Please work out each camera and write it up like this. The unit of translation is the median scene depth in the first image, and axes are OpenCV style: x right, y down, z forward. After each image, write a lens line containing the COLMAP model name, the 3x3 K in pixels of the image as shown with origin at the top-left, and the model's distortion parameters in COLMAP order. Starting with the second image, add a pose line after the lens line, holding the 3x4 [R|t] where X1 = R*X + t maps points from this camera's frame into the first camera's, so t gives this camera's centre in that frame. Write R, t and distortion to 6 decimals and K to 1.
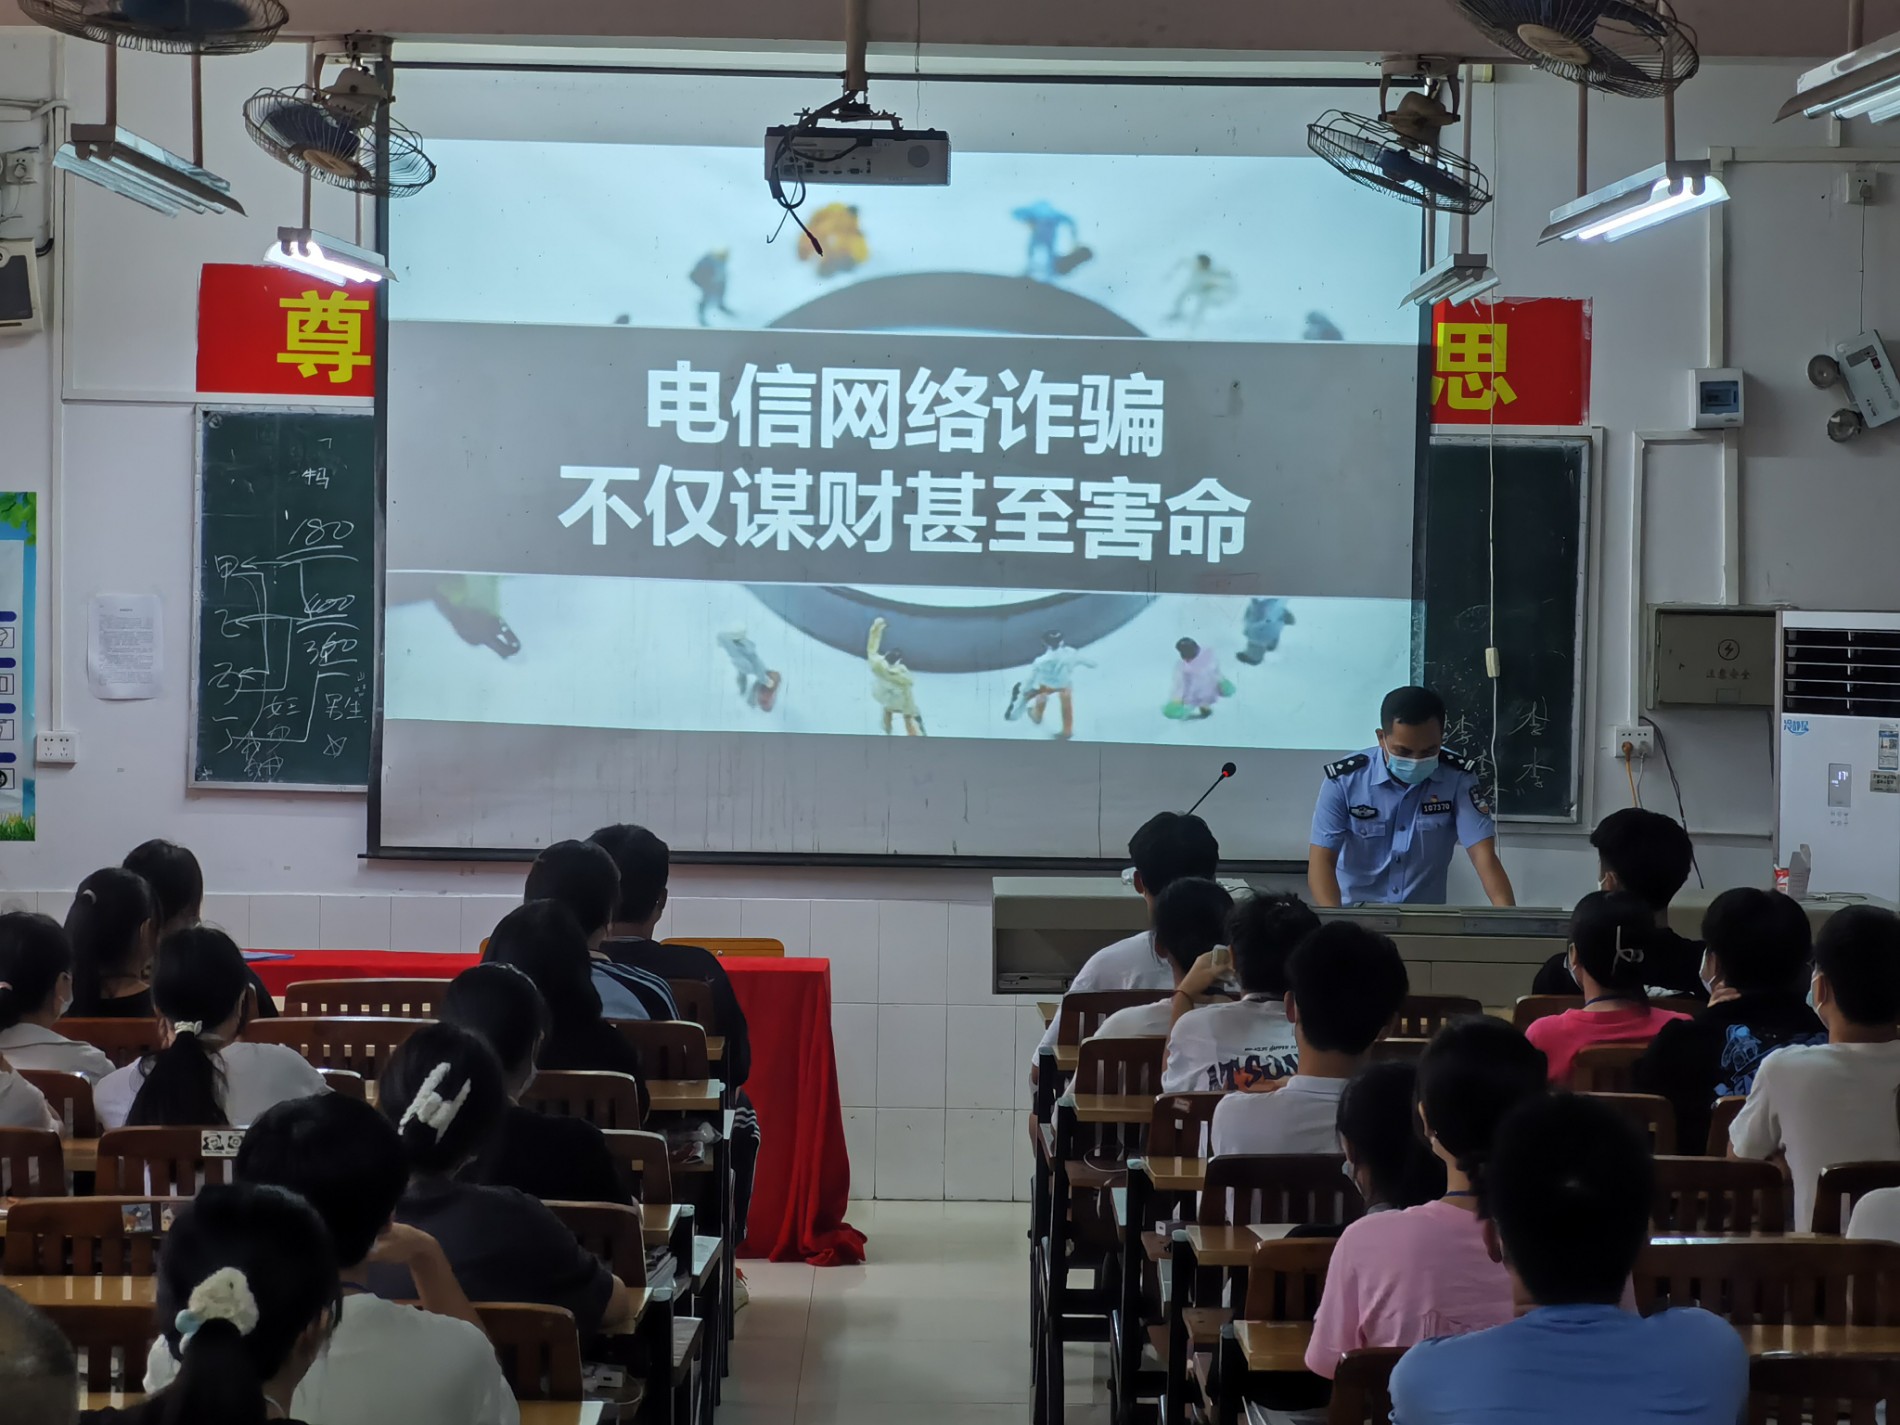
lens RADIAL K [[4730.4, 0, 968.2], [0, 4730.4, 699.6], [0, 0, 1]] dist [0.332729, 0.000000]
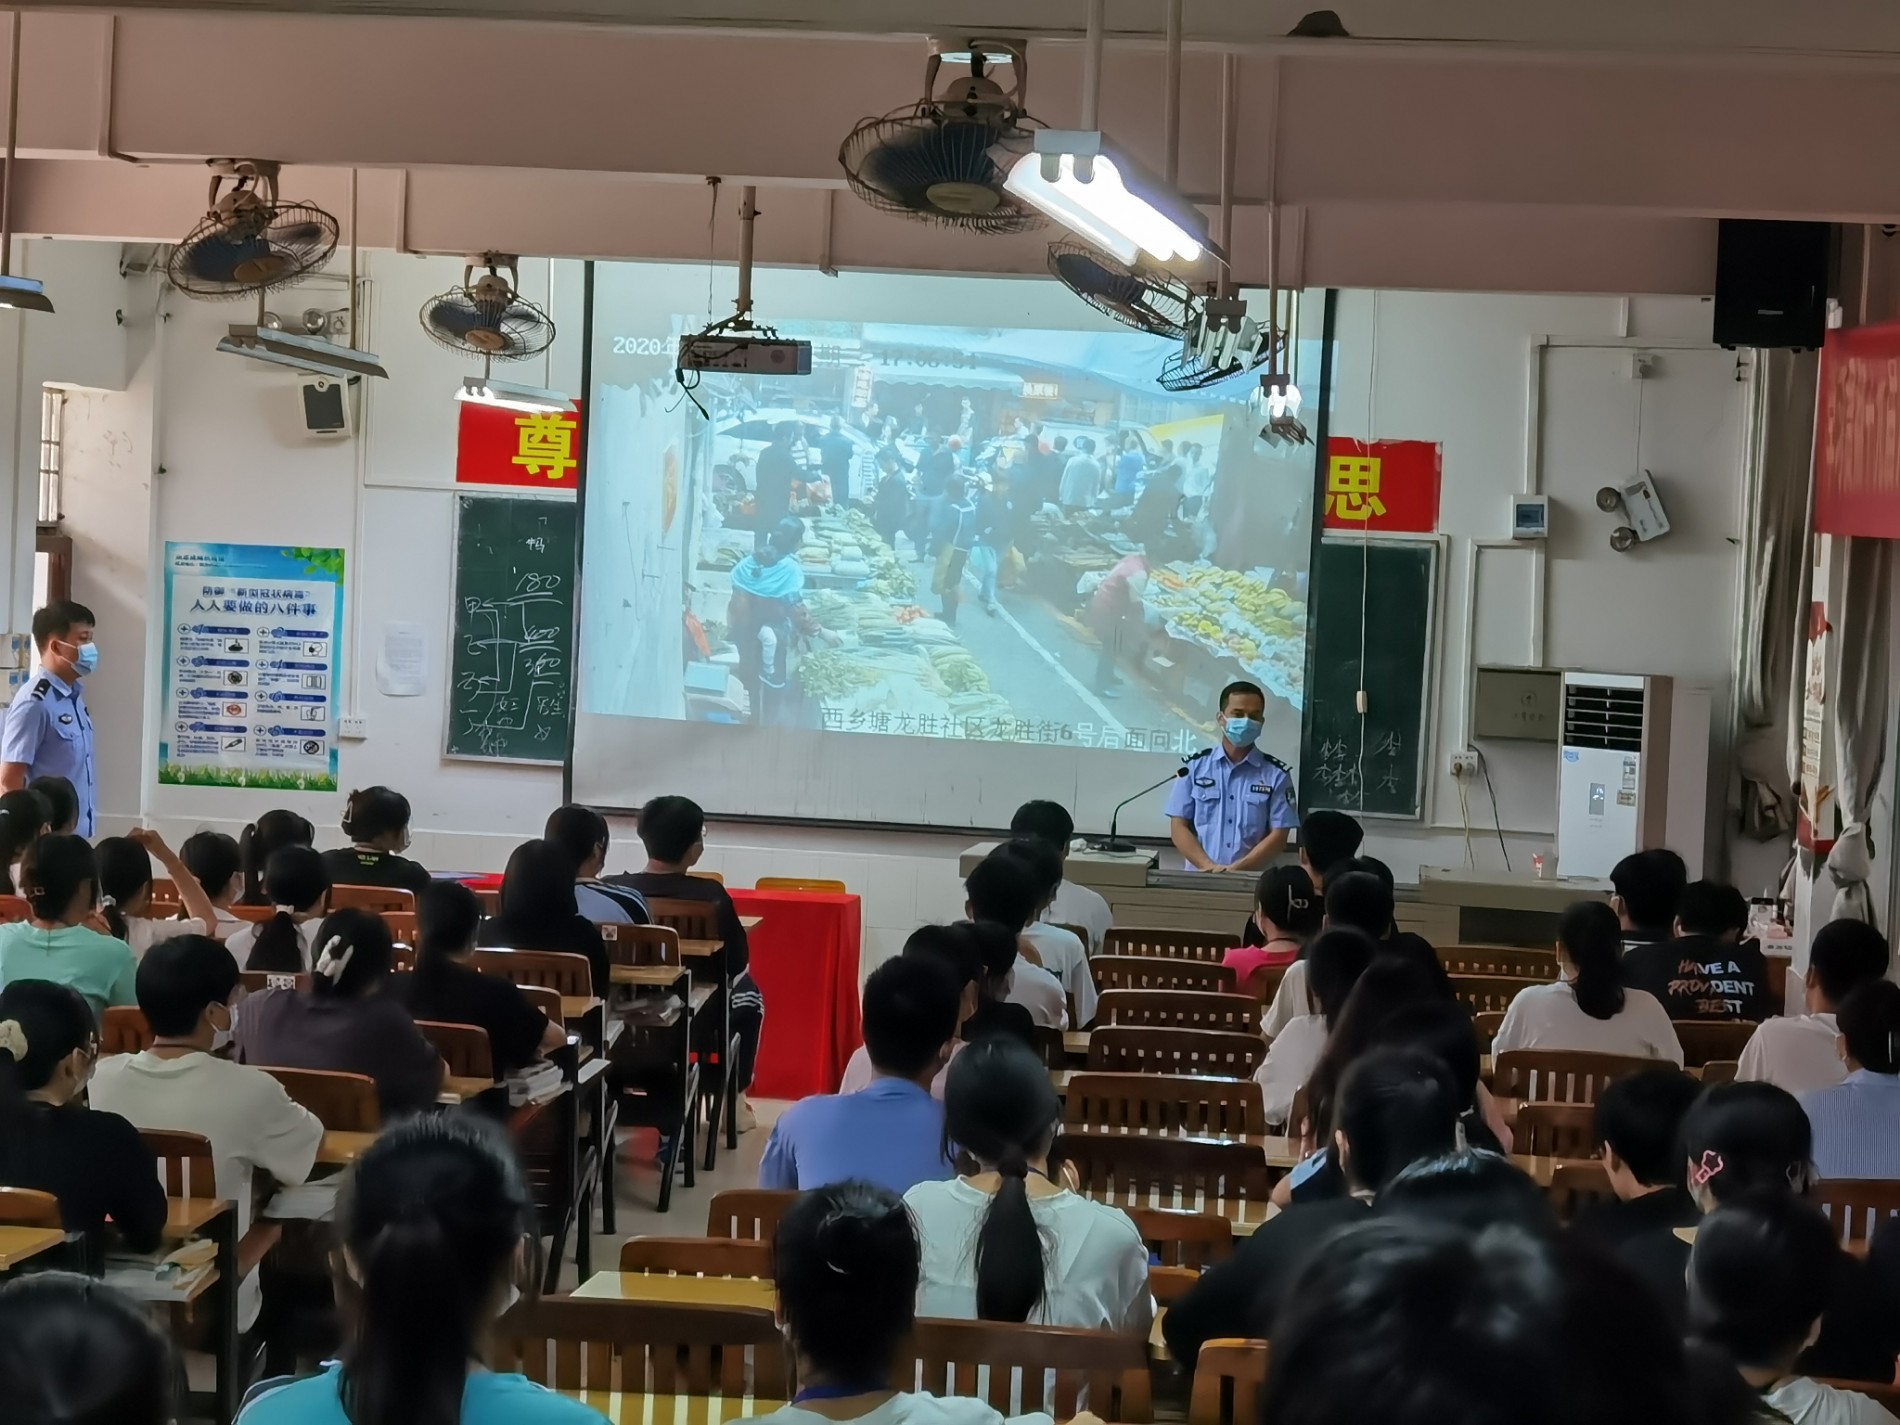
lens RADIAL K [[3963.6, 0, 957.4], [0, 3963.6, 715.3], [0, 0, 1]] dist [0.444412, 0.000000]
pose [[0.991658, 0.034446, -0.124210, 0.138455], [-0.034189, 0.999407, 0.004198, -0.004794], [0.124281, 0.000083, 0.992247, -0.169194]]
